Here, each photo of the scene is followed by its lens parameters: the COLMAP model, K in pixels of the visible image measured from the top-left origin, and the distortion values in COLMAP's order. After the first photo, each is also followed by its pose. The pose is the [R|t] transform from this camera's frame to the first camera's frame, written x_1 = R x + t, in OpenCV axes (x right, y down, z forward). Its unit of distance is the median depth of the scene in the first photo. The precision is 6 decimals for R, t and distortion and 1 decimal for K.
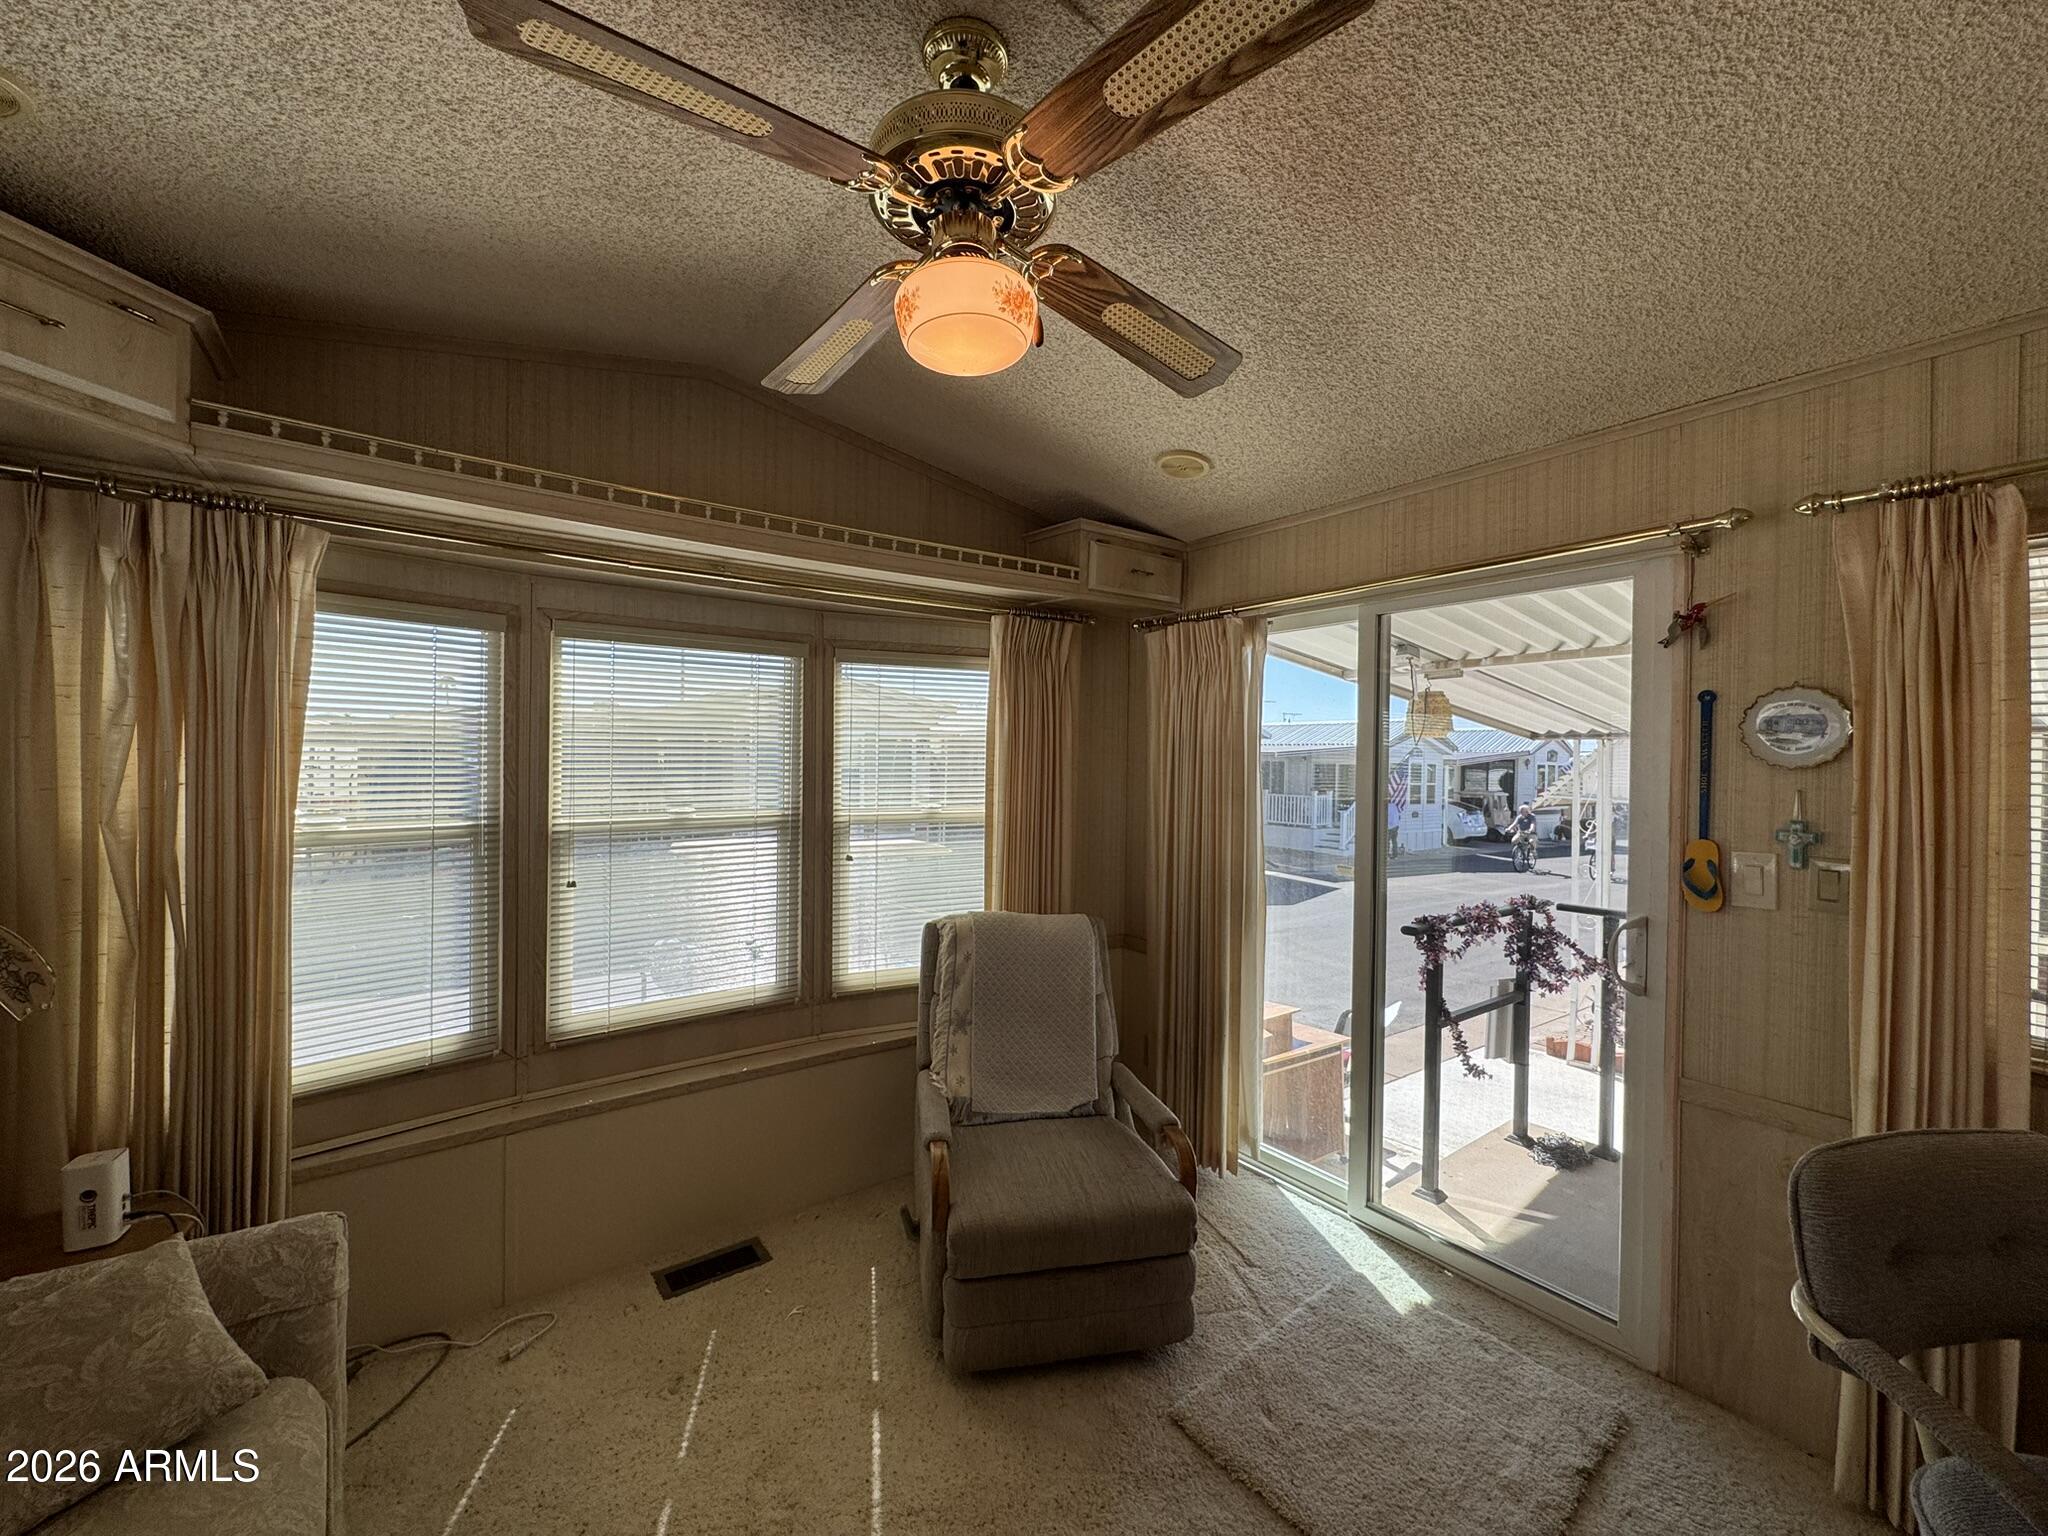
lens RADIAL K [[818.8, 0, 1020.3], [0, 818.8, 766.2], [0, 0, 1]] dist [-0.001713, -0.000652]
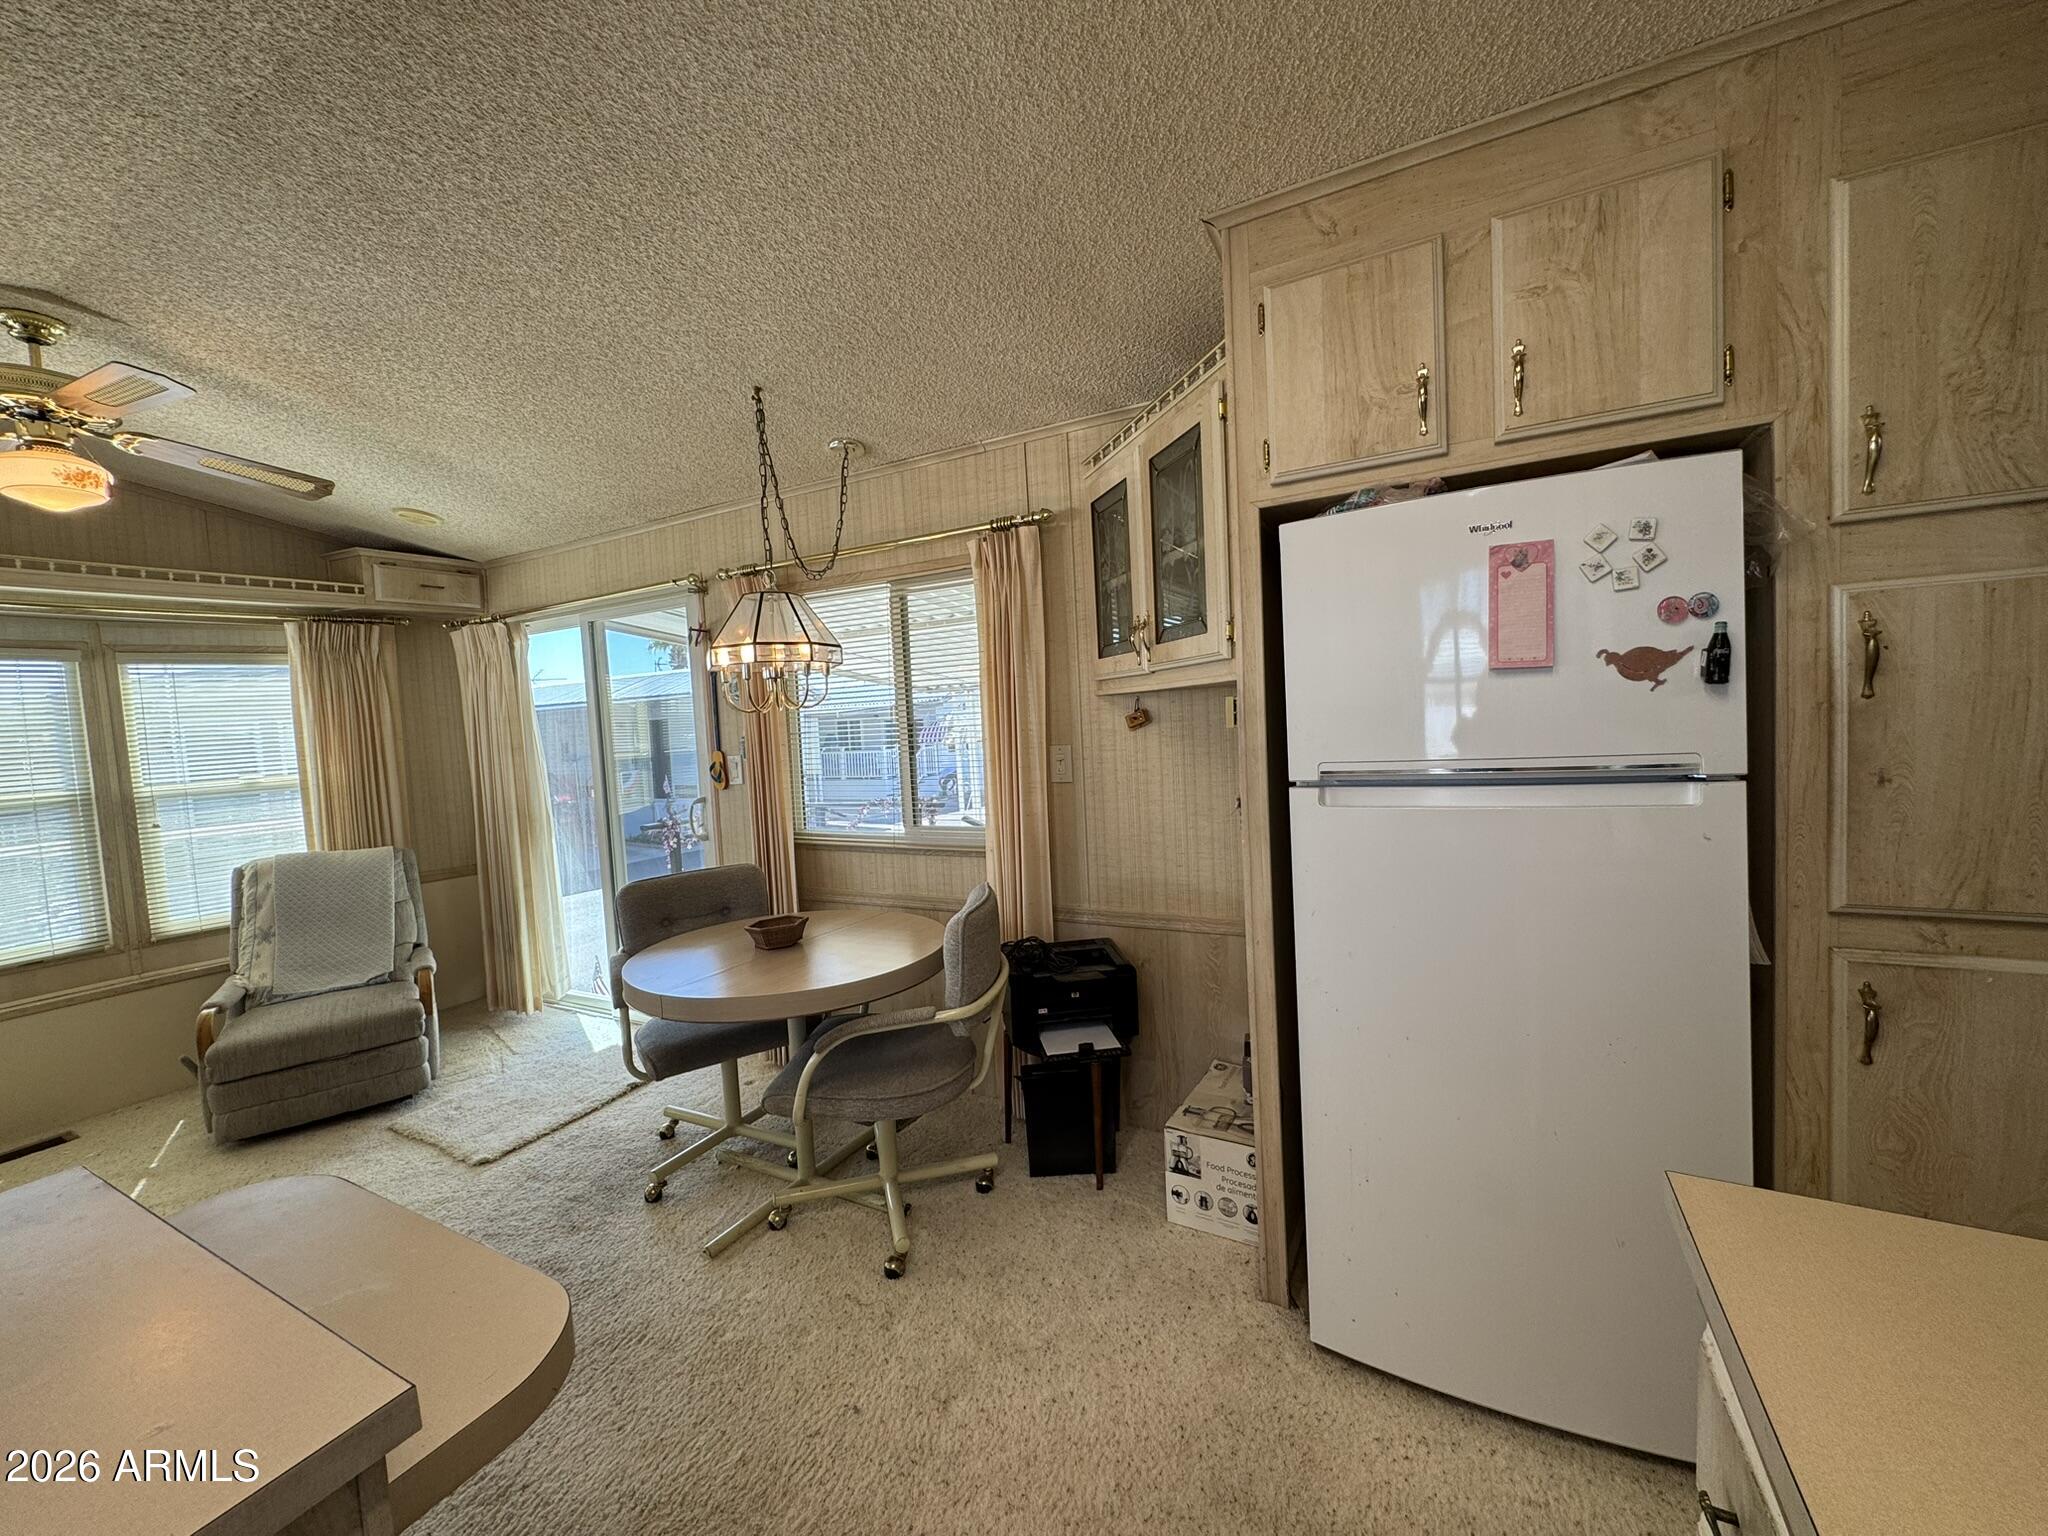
lens RADIAL K [[818.8, 0, 1020.3], [0, 818.8, 766.2], [0, 0, 1]] dist [-0.001713, -0.000652]
pose [[0.900022, -0.086057, 0.427264, 0.440570], [0.068341, 0.996052, 0.056660, 0.044341], [-0.430453, -0.021796, 0.902350, -0.646450]]
